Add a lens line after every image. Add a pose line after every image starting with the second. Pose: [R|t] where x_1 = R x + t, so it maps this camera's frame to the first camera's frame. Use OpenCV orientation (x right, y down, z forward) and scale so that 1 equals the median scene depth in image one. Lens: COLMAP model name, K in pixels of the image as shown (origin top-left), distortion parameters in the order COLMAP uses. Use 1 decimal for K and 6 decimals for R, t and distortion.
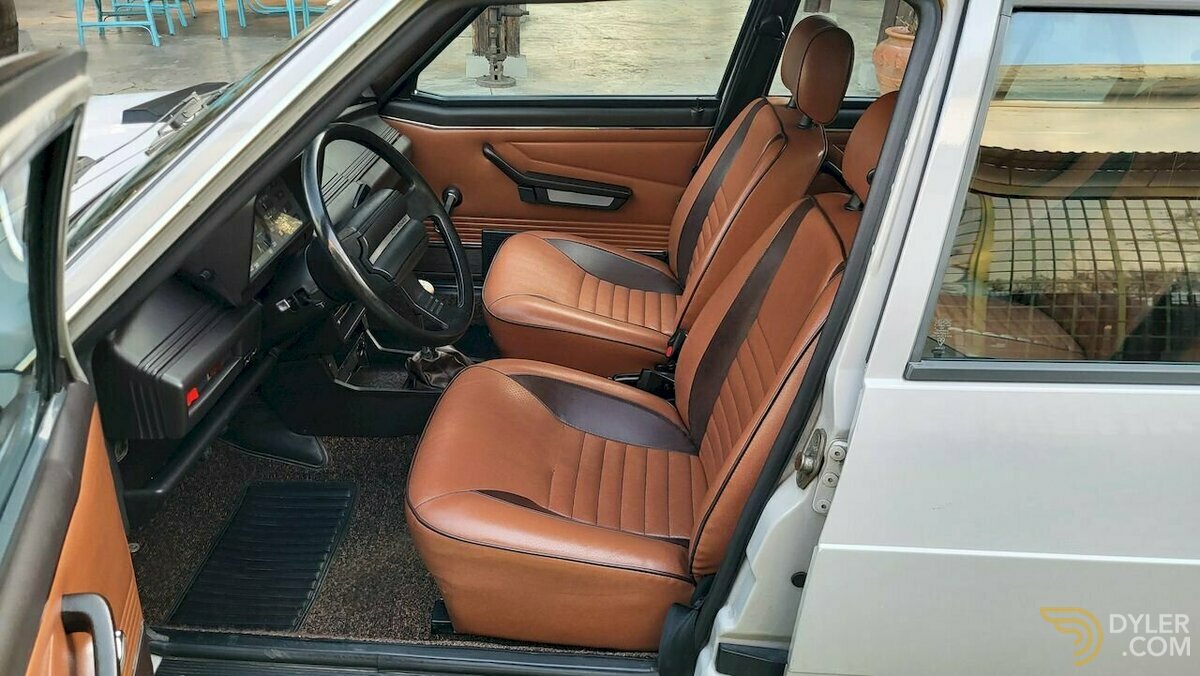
lens RADIAL K [[900.8, 0, 595.6], [0, 900.8, 340.6], [0, 0, 1]] dist [0.041698, -0.002477]
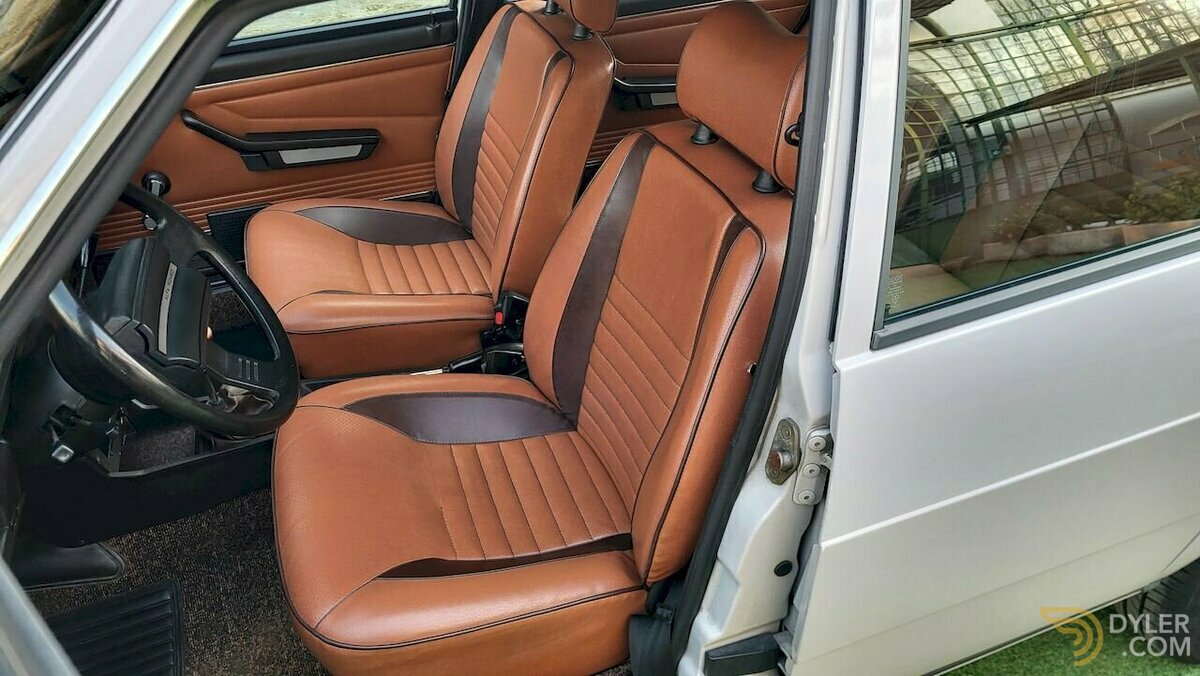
lens RADIAL K [[902.0, 0, 597.1], [0, 902.0, 328.2], [0, 0, 1]] dist [0.036861, -0.003522]
pose [[0.915240, -0.269950, 0.299103, -0.110341], [0.227460, 0.958931, 0.169448, -0.119727], [-0.332561, -0.087052, 0.939055, 0.141112]]
